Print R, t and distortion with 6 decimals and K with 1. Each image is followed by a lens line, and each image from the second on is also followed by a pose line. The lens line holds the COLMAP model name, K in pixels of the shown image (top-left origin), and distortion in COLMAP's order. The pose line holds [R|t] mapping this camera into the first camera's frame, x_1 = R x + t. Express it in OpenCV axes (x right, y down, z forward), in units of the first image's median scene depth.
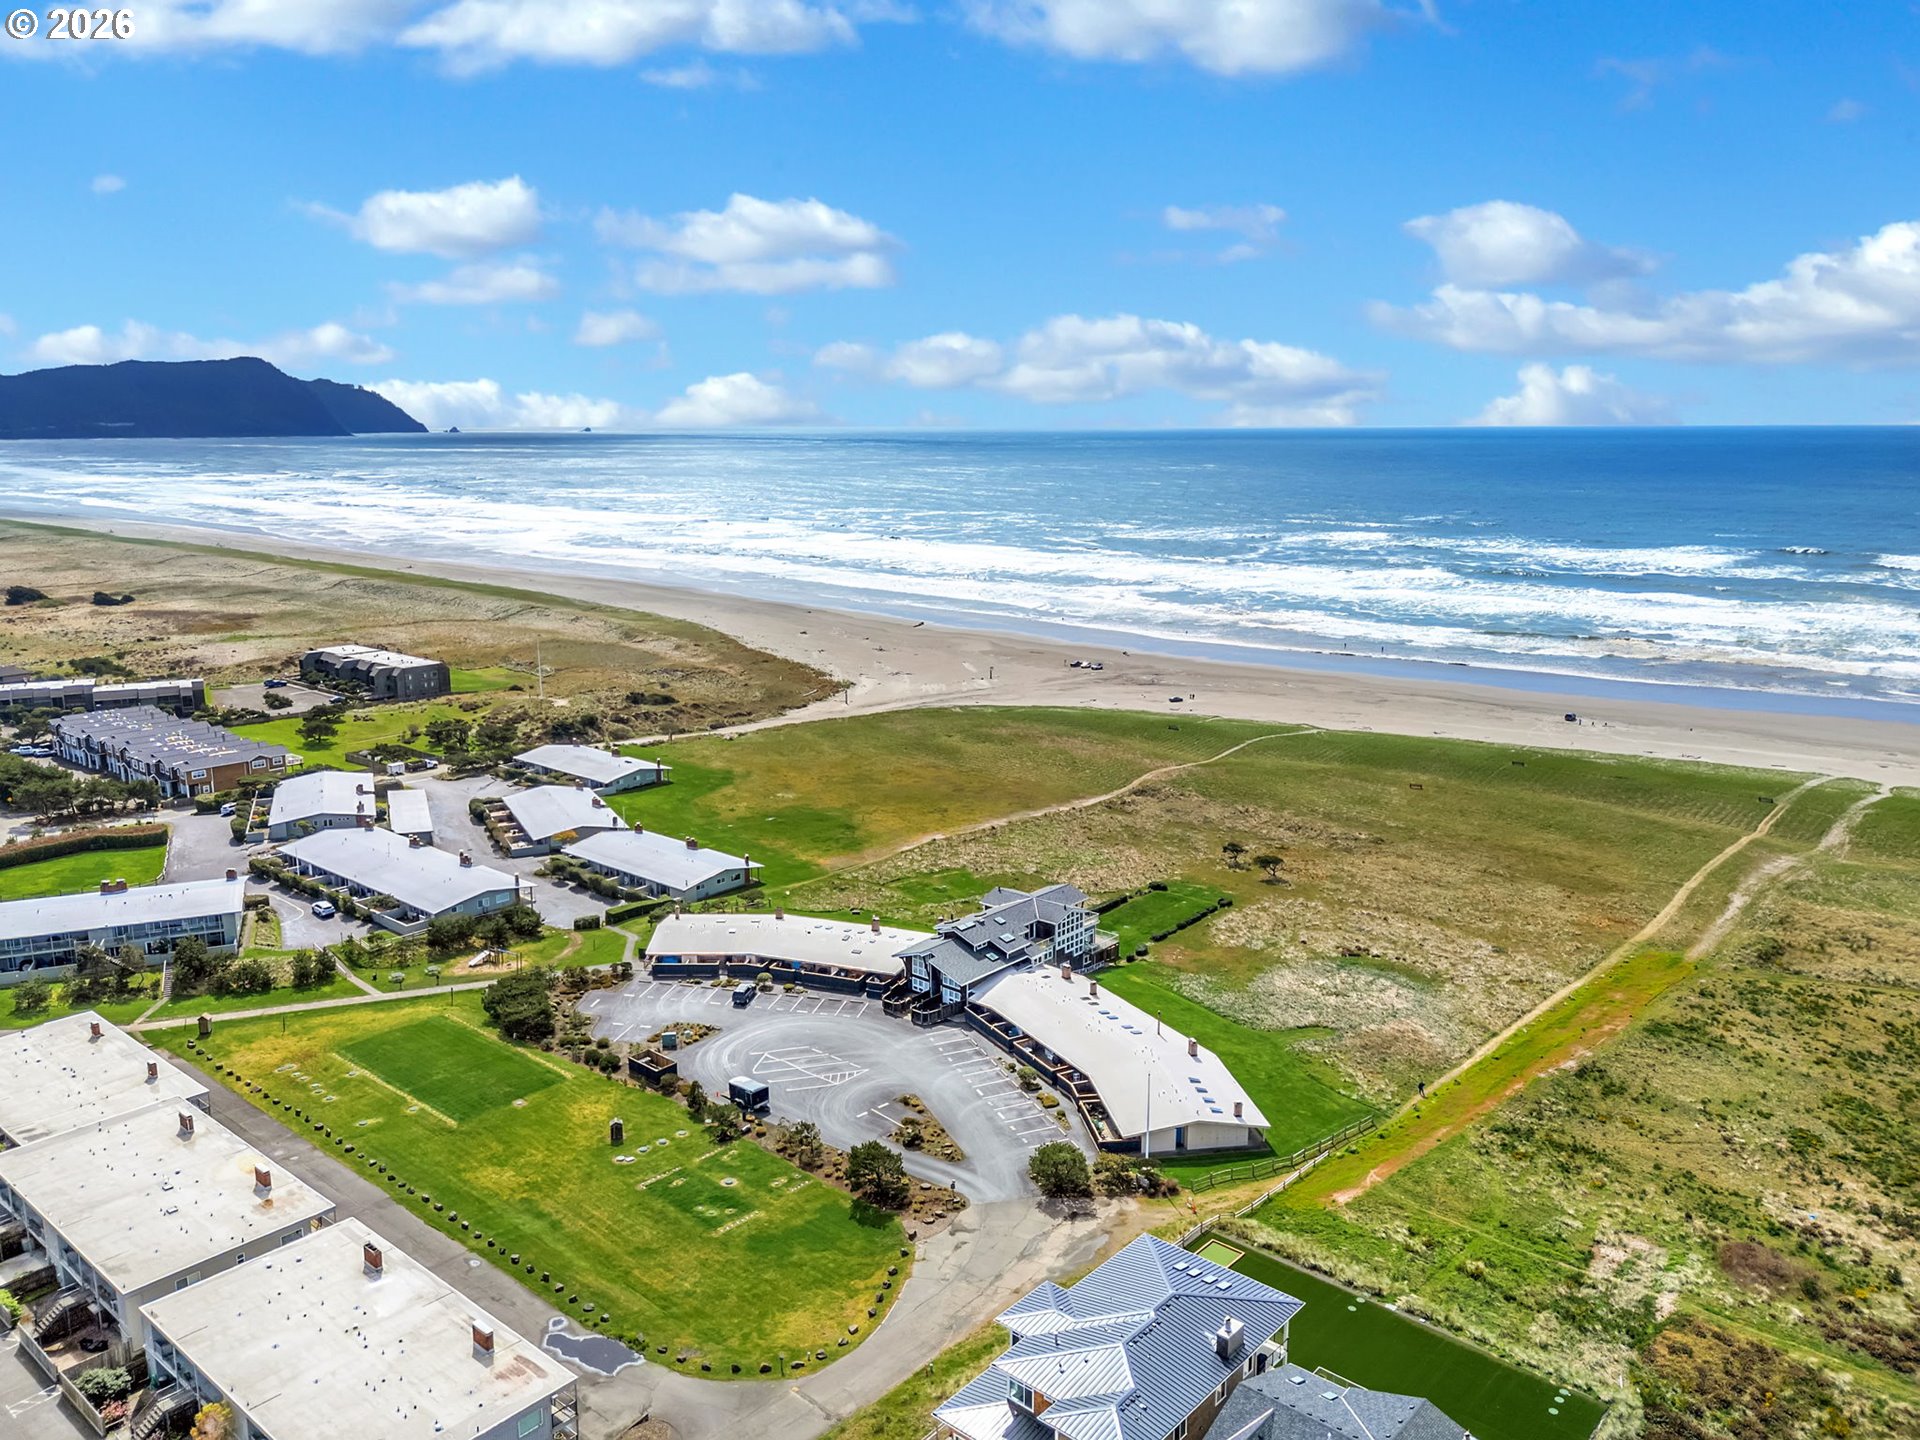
lens RADIAL K [[1380.8, 0, 959.6], [0, 1380.8, 719.5], [0, 0, 1]] dist [0.000412, 0.000556]
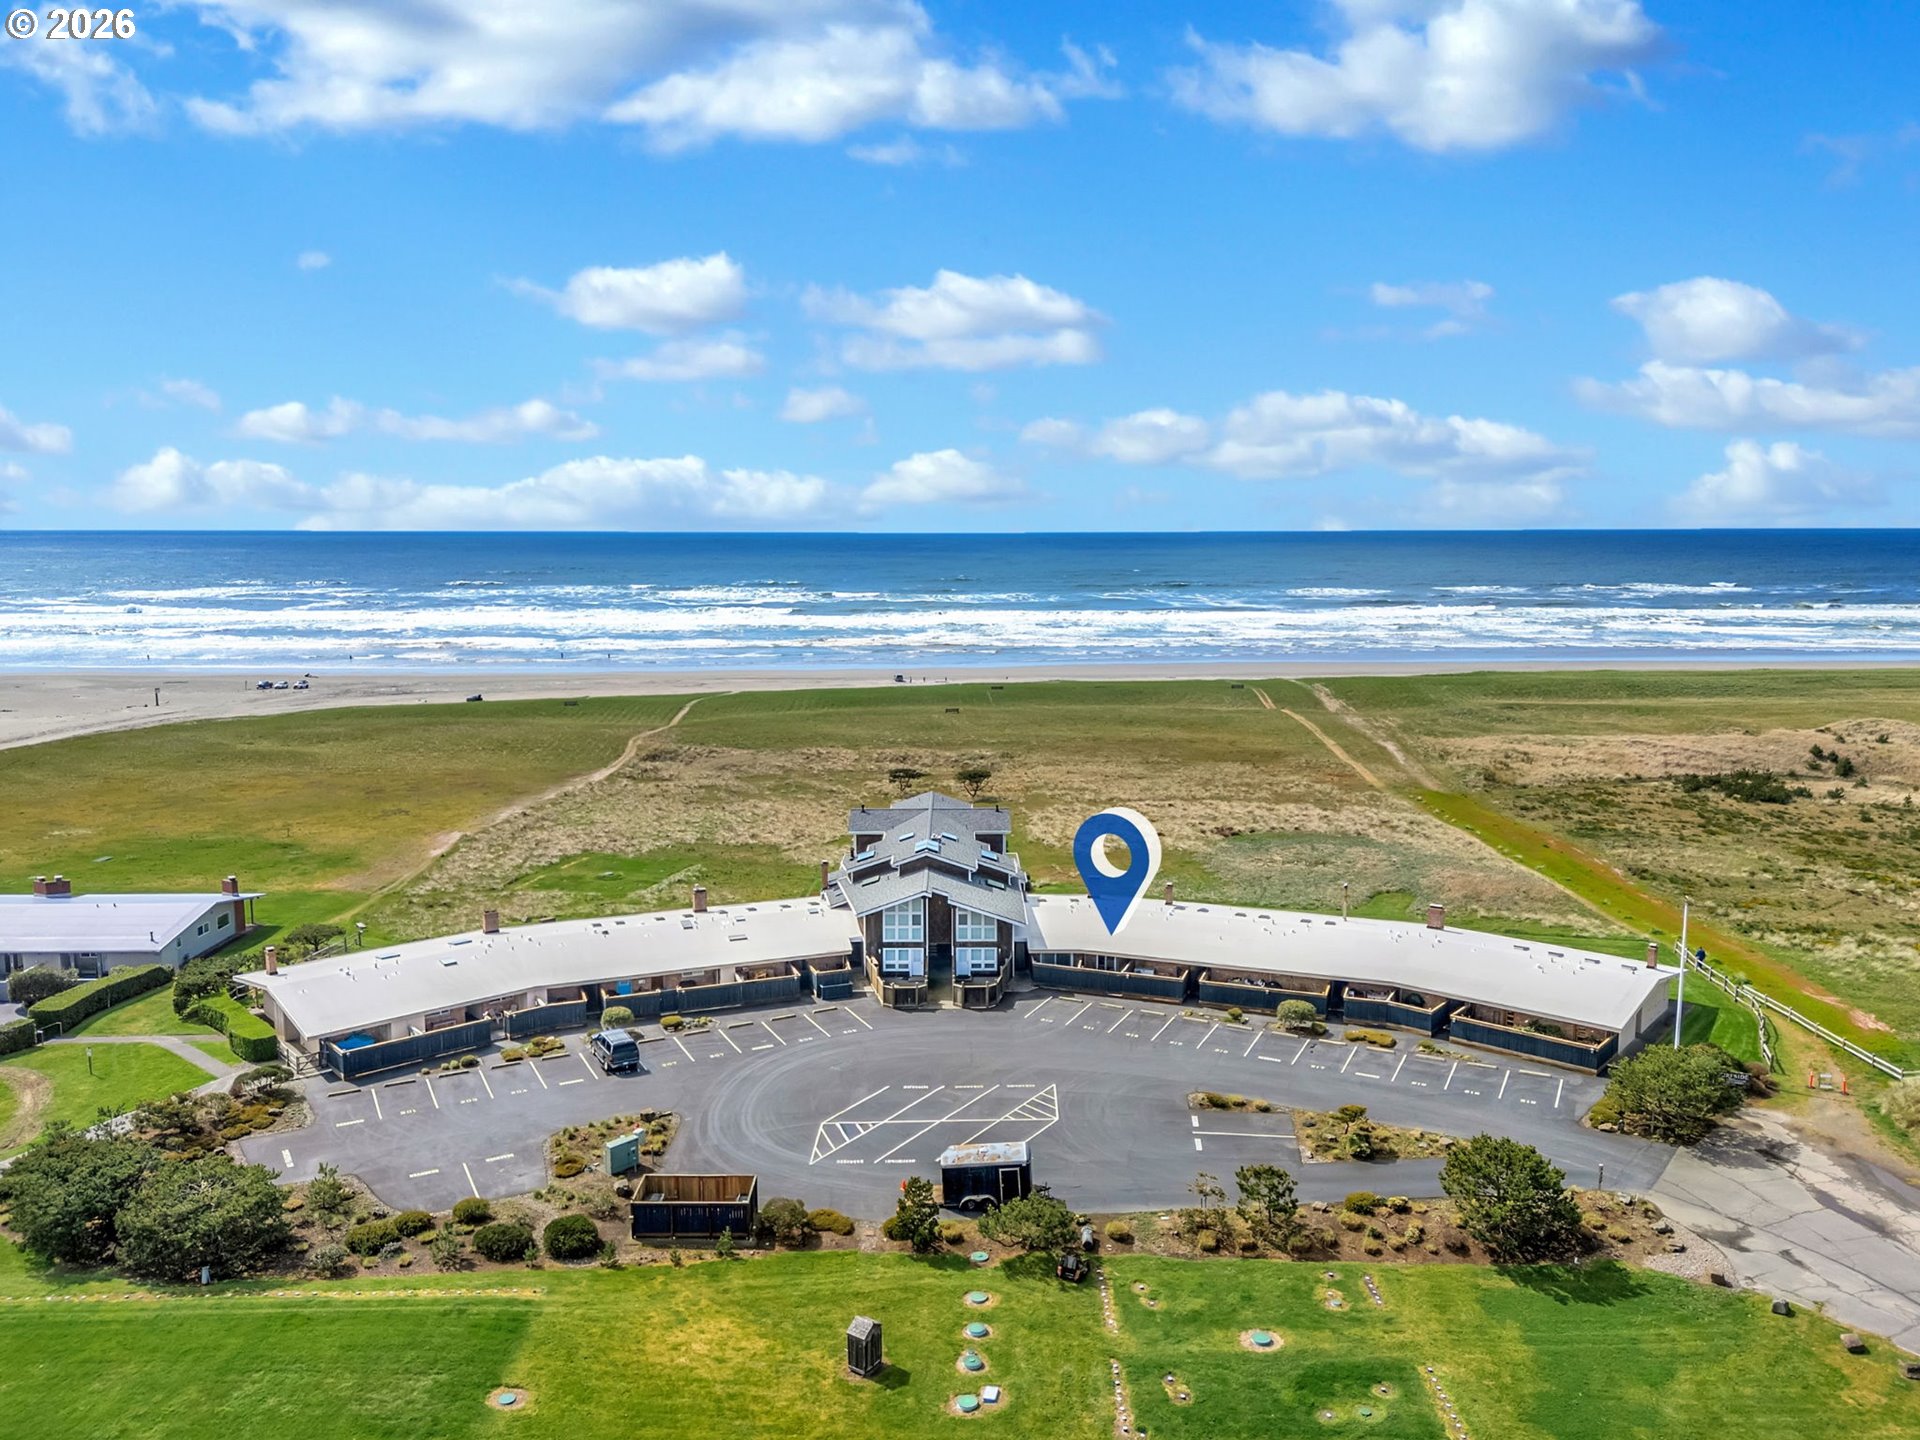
lens RADIAL K [[1380.8, 0, 945.4], [0, 1380.8, 732.8], [0, 0, 1]] dist [0.000412, 0.000556]
pose [[0.759287, -0.091764, 0.644253, -0.396359], [0.125748, 0.992038, -0.006901, 0.112644], [-0.638490, 0.086254, 0.764781, 0.577527]]
